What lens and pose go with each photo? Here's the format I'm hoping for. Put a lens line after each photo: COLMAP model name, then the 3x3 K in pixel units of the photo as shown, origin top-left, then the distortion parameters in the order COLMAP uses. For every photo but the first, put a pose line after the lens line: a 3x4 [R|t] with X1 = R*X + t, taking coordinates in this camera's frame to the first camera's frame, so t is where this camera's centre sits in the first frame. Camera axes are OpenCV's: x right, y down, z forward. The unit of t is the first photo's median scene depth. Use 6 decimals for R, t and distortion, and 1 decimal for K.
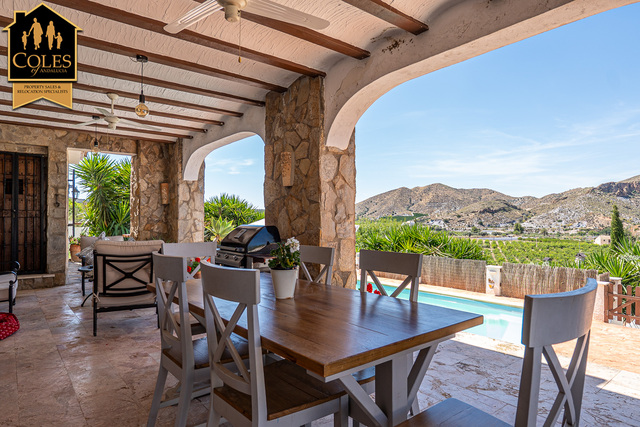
lens RADIAL K [[383.4, 0, 320.0], [0, 383.4, 213.5], [0, 0, 1]] dist [-0.001470, -0.000661]
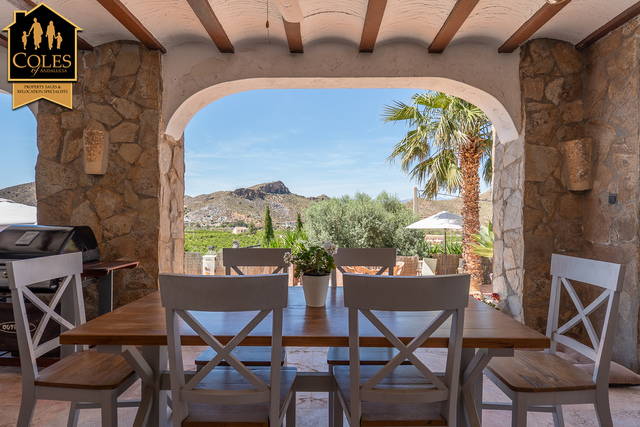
lens RADIAL K [[340.5, 0, 320.0], [0, 340.5, 213.5], [0, 0, 1]] dist [-0.002272, -0.000430]
pose [[0.638136, 0.008386, 0.769878, -0.320308], [-0.017580, 0.999839, 0.003681, -0.002451], [-0.769723, -0.015883, 0.638180, 0.208175]]
